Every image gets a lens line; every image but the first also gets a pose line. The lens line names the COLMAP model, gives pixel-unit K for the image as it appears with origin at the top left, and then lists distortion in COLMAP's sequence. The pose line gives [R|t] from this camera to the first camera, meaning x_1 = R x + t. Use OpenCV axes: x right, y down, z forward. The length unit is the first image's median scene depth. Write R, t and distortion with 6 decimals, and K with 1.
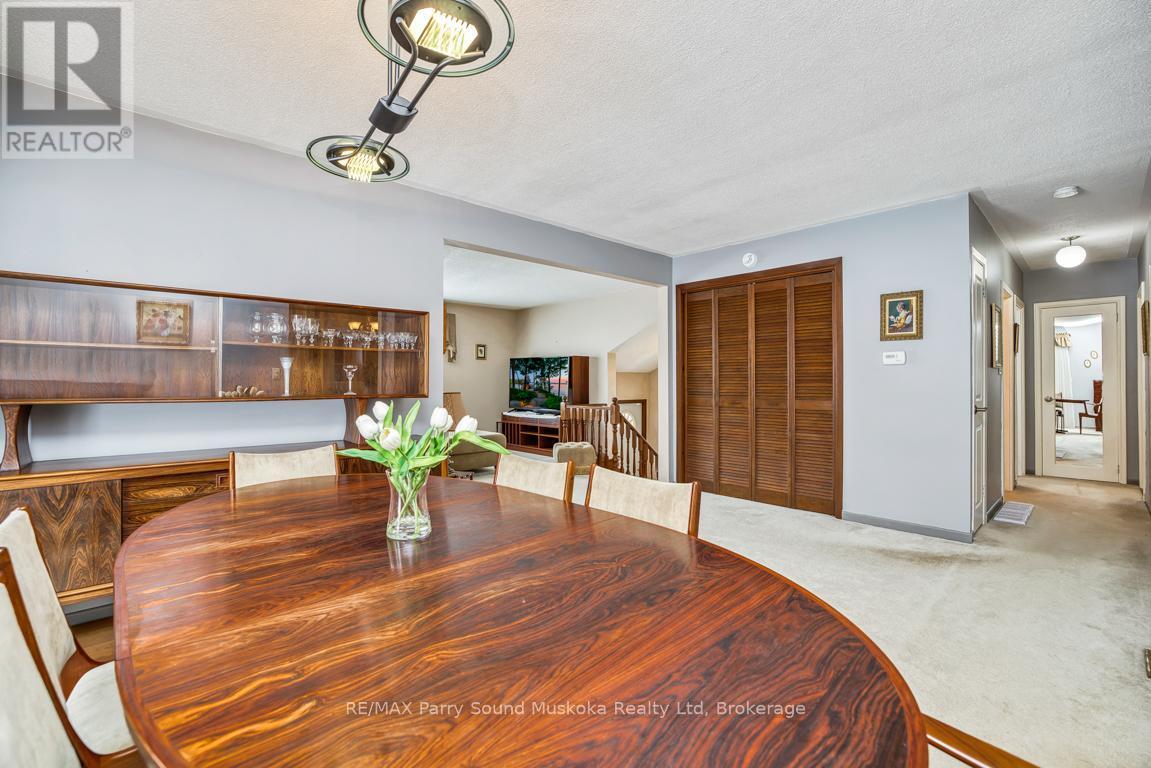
lens RADIAL K [[508.3, 0, 579.7], [0, 508.3, 378.5], [0, 0, 1]] dist [-0.051167, 0.016122]
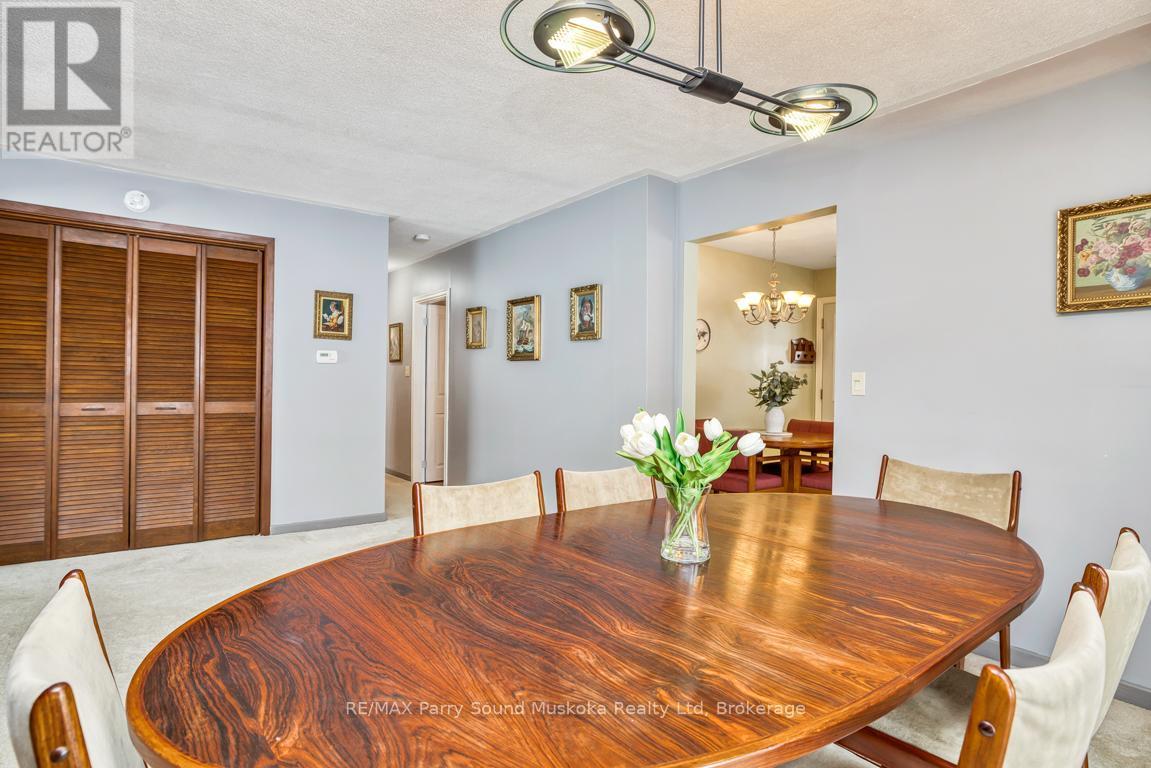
lens RADIAL K [[599.4, 0, 575.5], [0, 599.4, 384.0], [0, 0, 1]] dist [-0.014627, 0.000016]
pose [[0.084072, 0.000536, 0.996460, -0.514590], [-0.021920, 0.999759, 0.001312, 0.000960], [-0.996219, -0.021953, 0.084063, 0.402241]]
